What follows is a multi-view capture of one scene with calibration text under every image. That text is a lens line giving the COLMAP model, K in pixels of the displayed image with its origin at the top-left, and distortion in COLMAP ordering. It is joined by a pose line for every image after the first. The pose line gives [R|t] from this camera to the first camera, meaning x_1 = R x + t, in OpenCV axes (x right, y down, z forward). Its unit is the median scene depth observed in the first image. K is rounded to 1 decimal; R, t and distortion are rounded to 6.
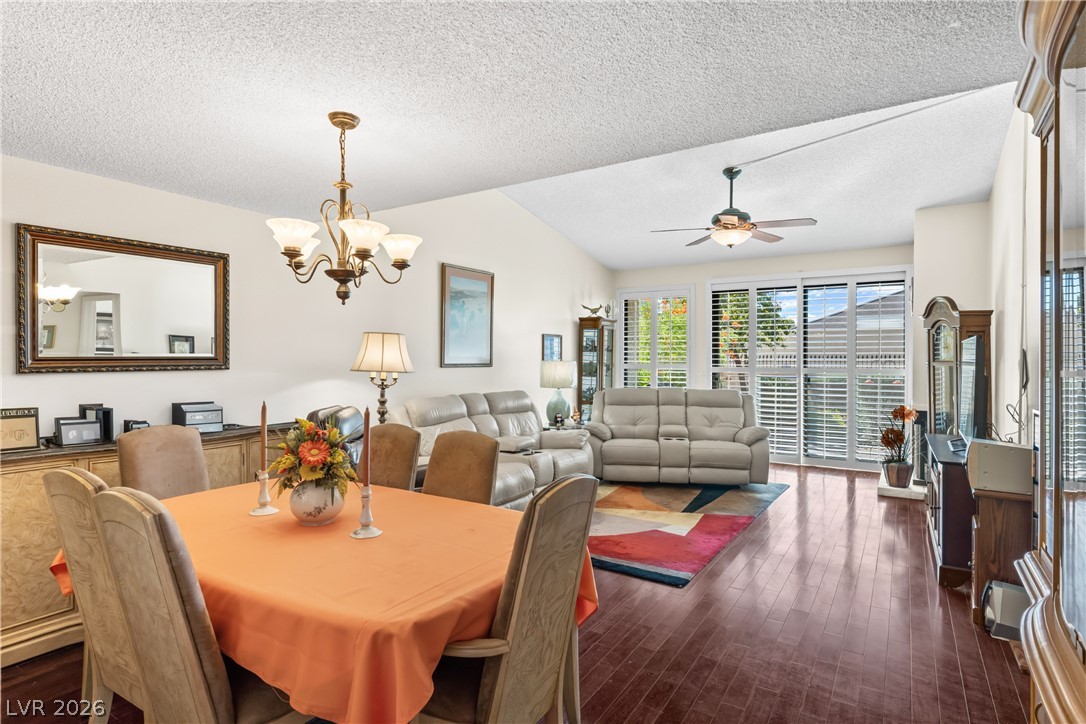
lens RADIAL K [[572.0, 0, 540.5], [0, 572.0, 357.8], [0, 0, 1]] dist [0.000740, -0.000142]
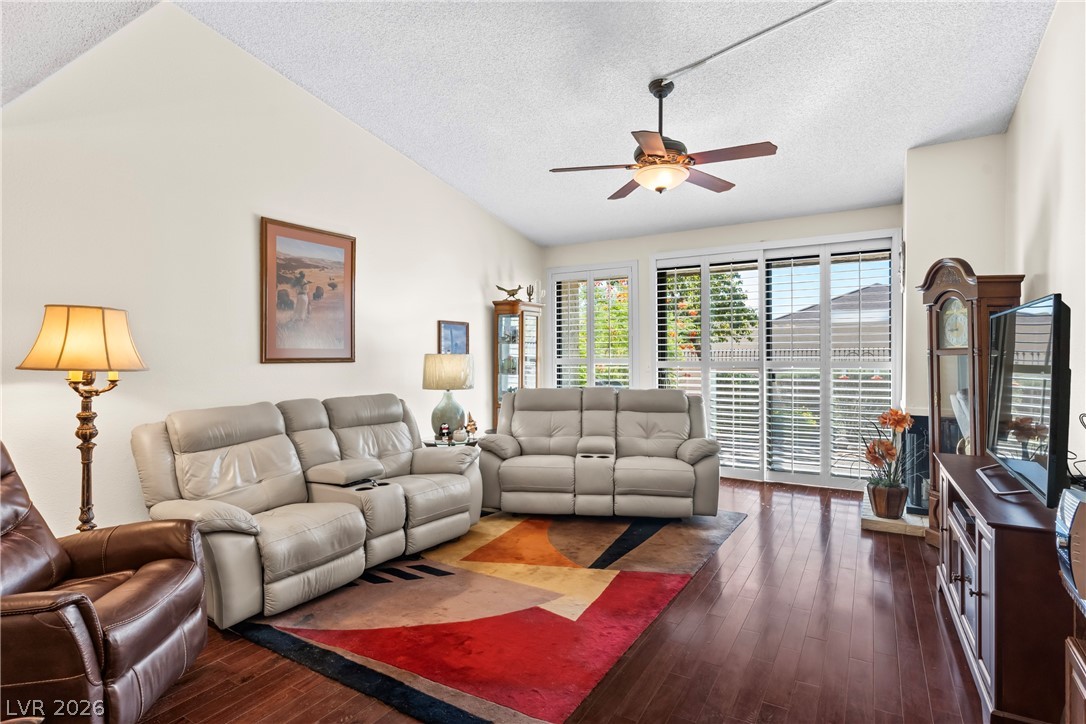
lens RADIAL K [[559.2, 0, 540.9], [0, 559.2, 357.7], [0, 0, 1]] dist [-0.002557, -0.000092]
pose [[0.999459, -0.008110, 0.031864, 0.143555], [0.008009, 0.999963, 0.003274, 0.009744], [-0.031889, -0.003017, 0.999487, 0.274664]]
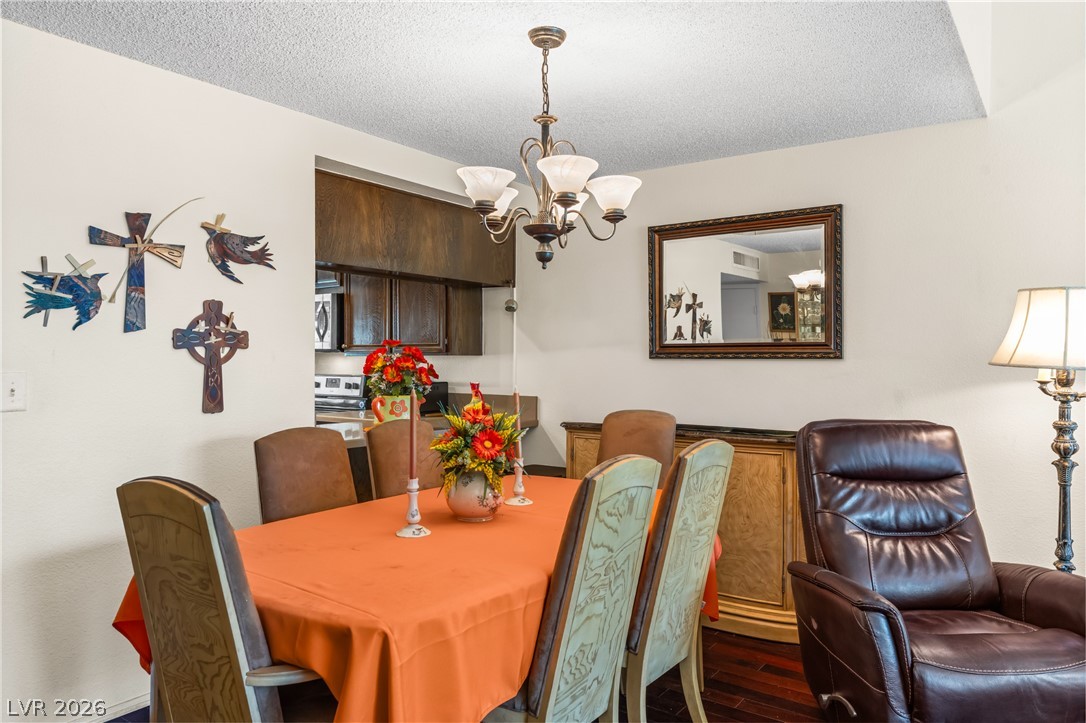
lens RADIAL K [[725.9, 0, 542.4], [0, 725.9, 358.0], [0, 0, 1]] dist [0.003444, 0.001603]
pose [[-0.055346, 0.000414, -0.998467, 0.270067], [-0.002703, 0.999996, 0.000565, 0.012637], [0.998464, 0.002730, -0.055345, 0.425393]]
